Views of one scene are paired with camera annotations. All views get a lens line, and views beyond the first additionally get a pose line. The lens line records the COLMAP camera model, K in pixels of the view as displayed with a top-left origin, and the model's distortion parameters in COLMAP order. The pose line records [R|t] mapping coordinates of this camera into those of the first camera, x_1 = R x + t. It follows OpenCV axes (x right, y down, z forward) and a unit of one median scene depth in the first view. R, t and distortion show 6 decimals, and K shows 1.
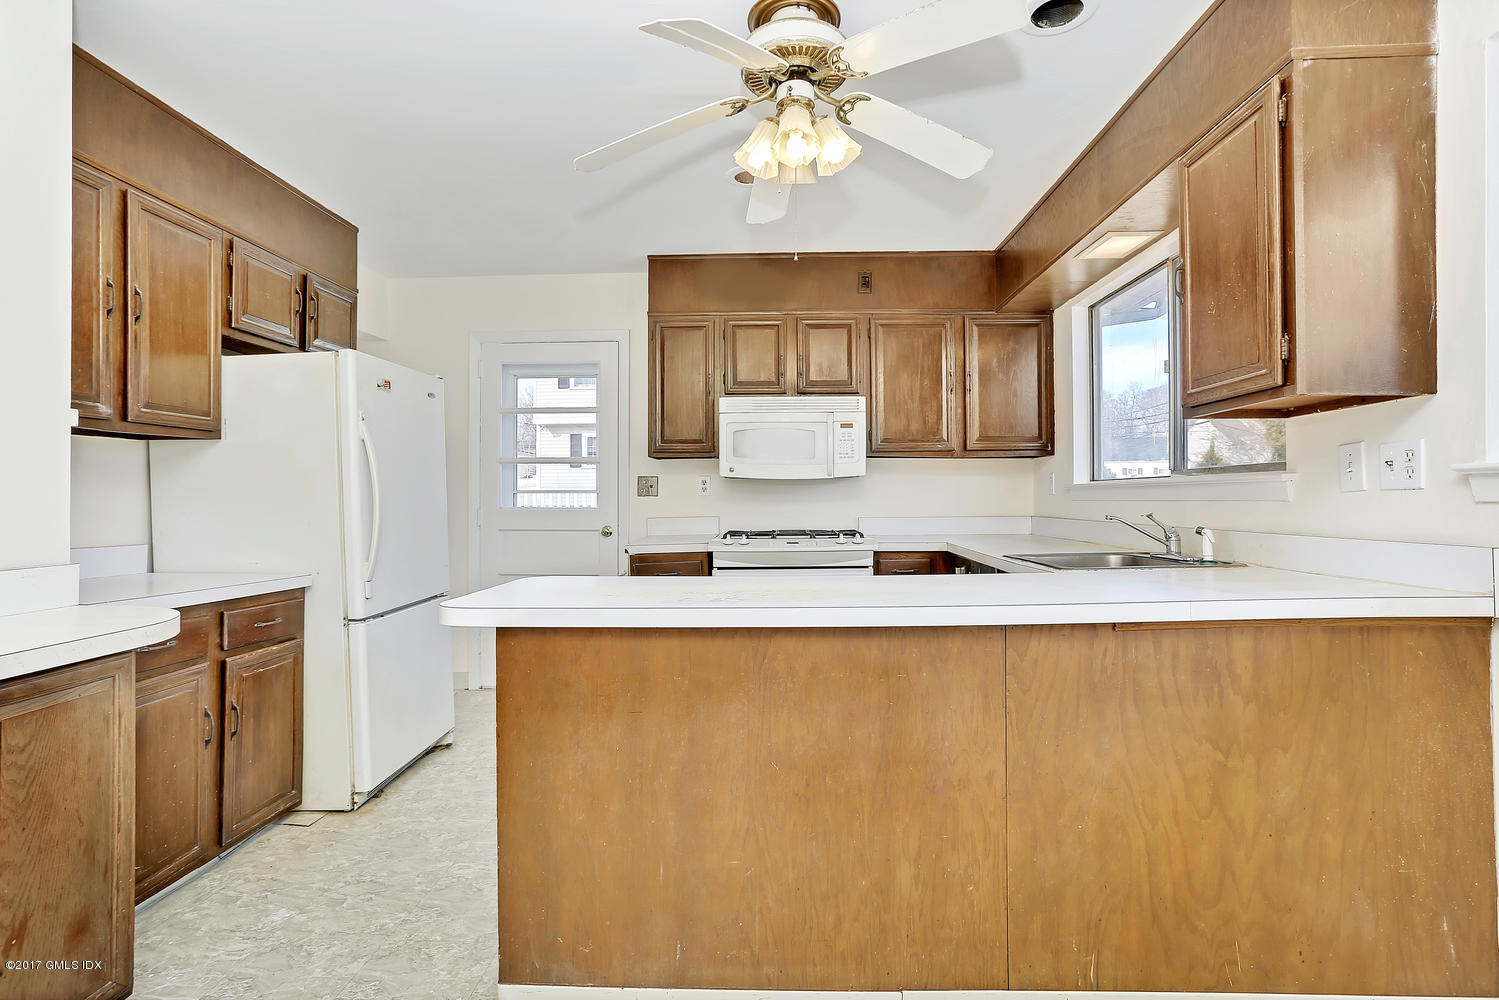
lens RADIAL K [[754.3, 0, 740.3], [0, 754.3, 487.7], [0, 0, 1]] dist [-0.055290, 0.036220]
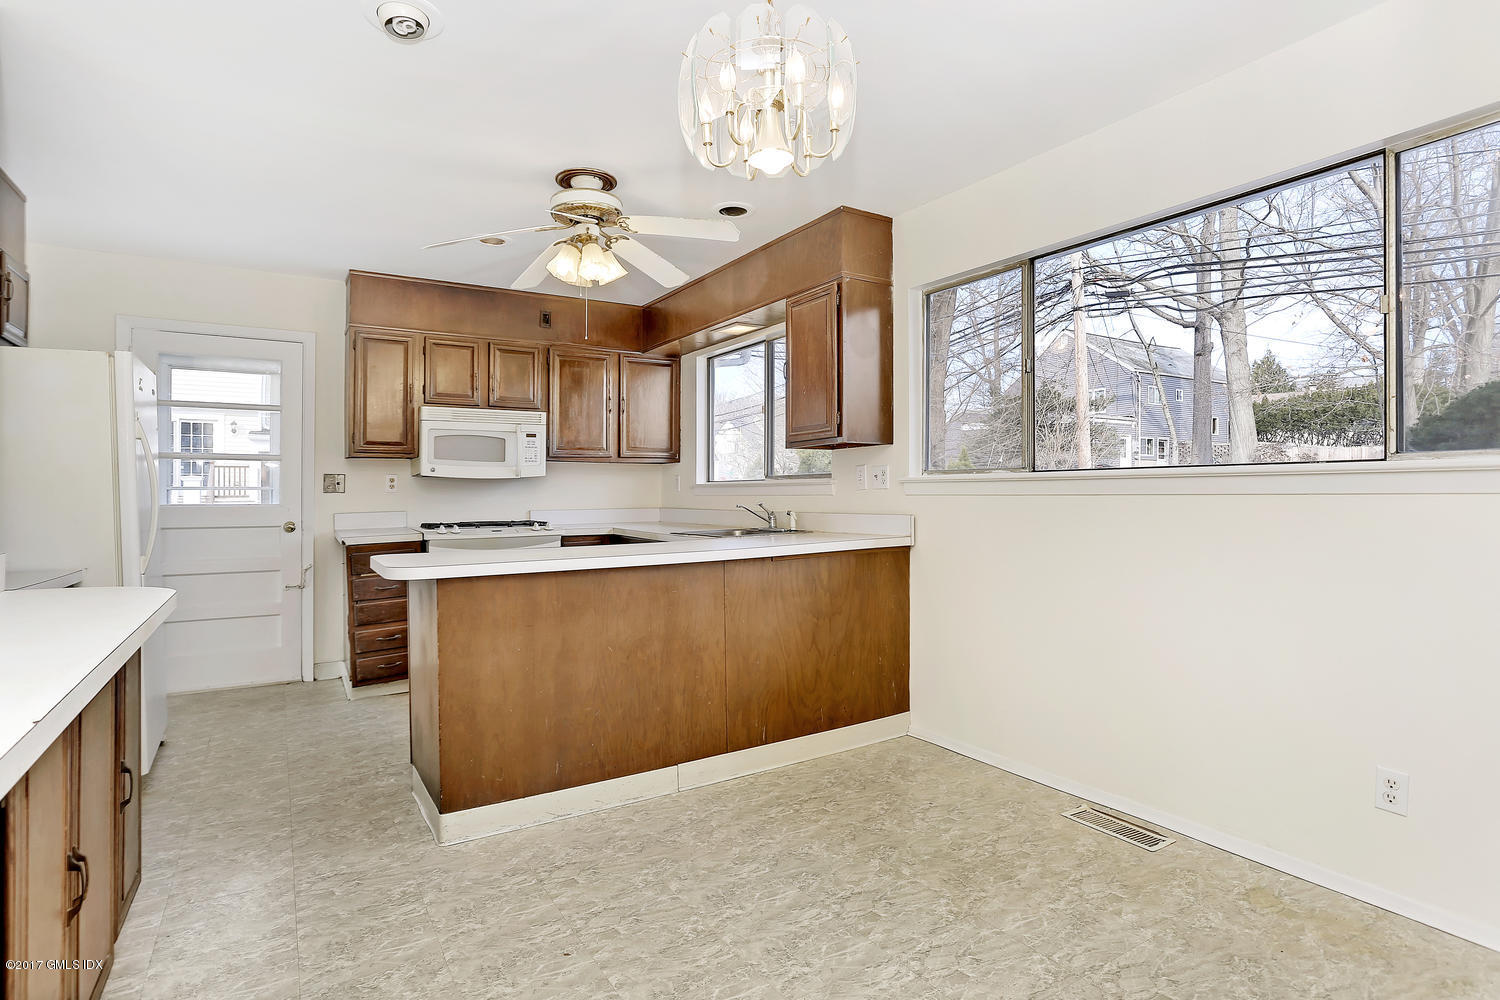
lens RADIAL K [[784.1, 0, 786.5], [0, 784.1, 493.3], [0, 0, 1]] dist [-0.001332, -0.000136]
pose [[0.807112, -0.000976, 0.590397, -0.506771], [-0.006165, 0.999930, 0.010082, -0.006076], [-0.590366, -0.011777, 0.807050, -0.509059]]
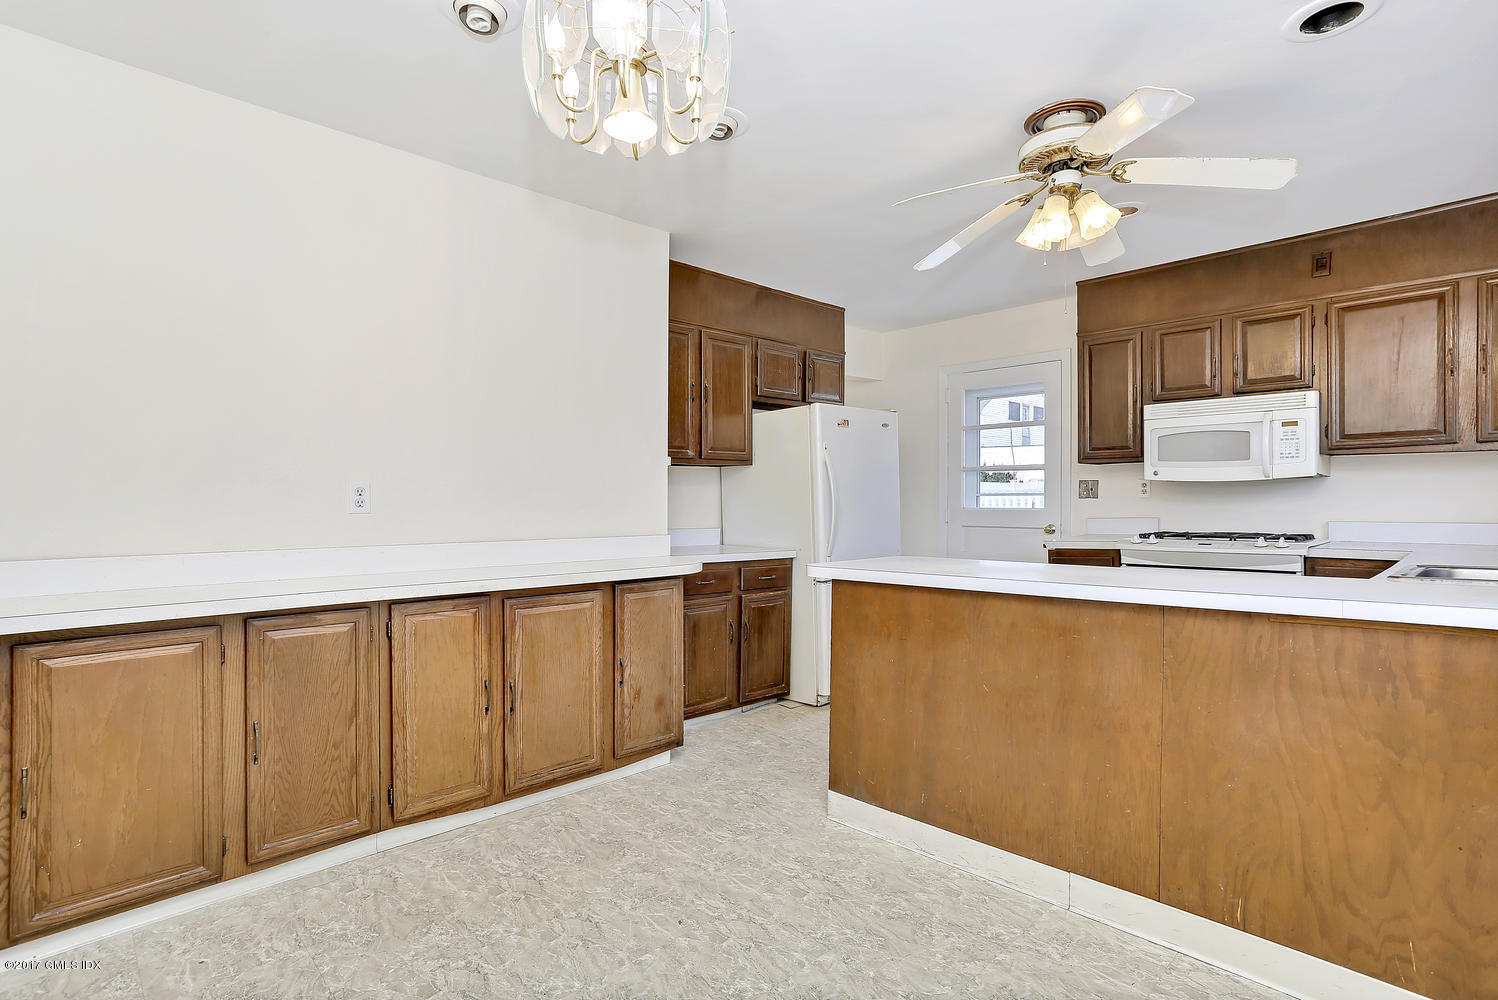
lens RADIAL K [[753.8, 0, 739.8], [0, 753.8, 487.7], [0, 0, 1]] dist [-0.055290, 0.036220]
pose [[0.721876, -0.010767, -0.691939, 0.515689], [0.010670, 0.999933, -0.004429, -0.009542], [0.691940, -0.004186, 0.721943, -0.265978]]
